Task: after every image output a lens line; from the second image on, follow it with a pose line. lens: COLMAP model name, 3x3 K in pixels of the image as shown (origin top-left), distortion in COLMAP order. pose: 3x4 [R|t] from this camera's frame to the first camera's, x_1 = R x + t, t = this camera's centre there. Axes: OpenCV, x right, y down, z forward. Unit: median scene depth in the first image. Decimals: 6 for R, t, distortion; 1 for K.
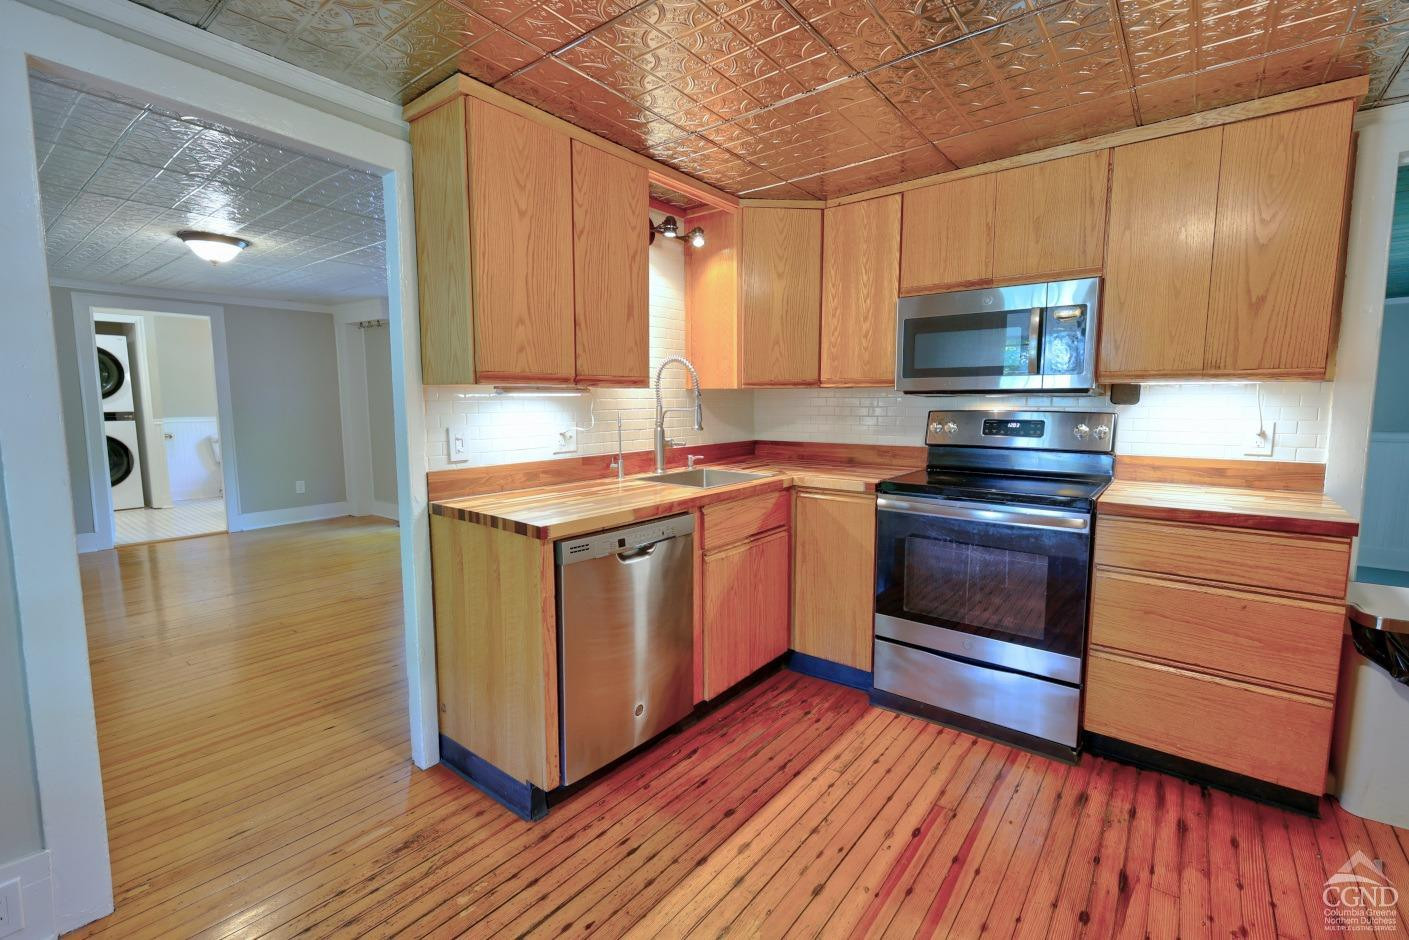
lens RADIAL K [[623.8, 0, 709.7], [0, 623.8, 467.6], [0, 0, 1]] dist [0.002912, -0.000345]
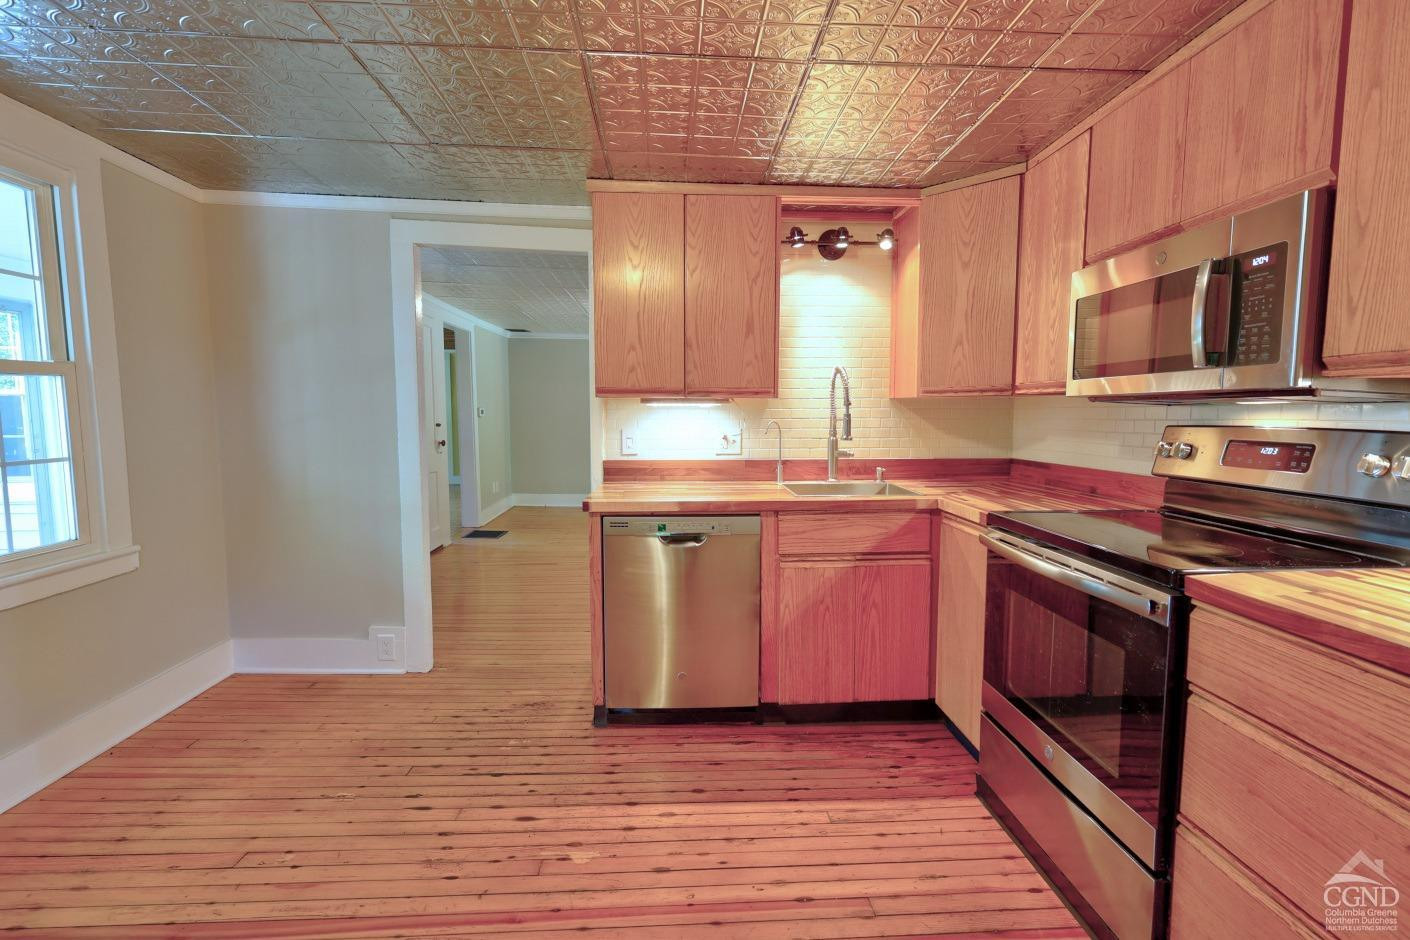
lens RADIAL K [[624.2, 0, 711.6], [0, 624.2, 469.0], [0, 0, 1]] dist [0.002912, -0.000345]
pose [[0.659130, 0.071029, -0.748667, 0.675789], [-0.085603, 0.996145, 0.019142, -0.018607], [0.747141, 0.051471, 0.662670, 0.228122]]
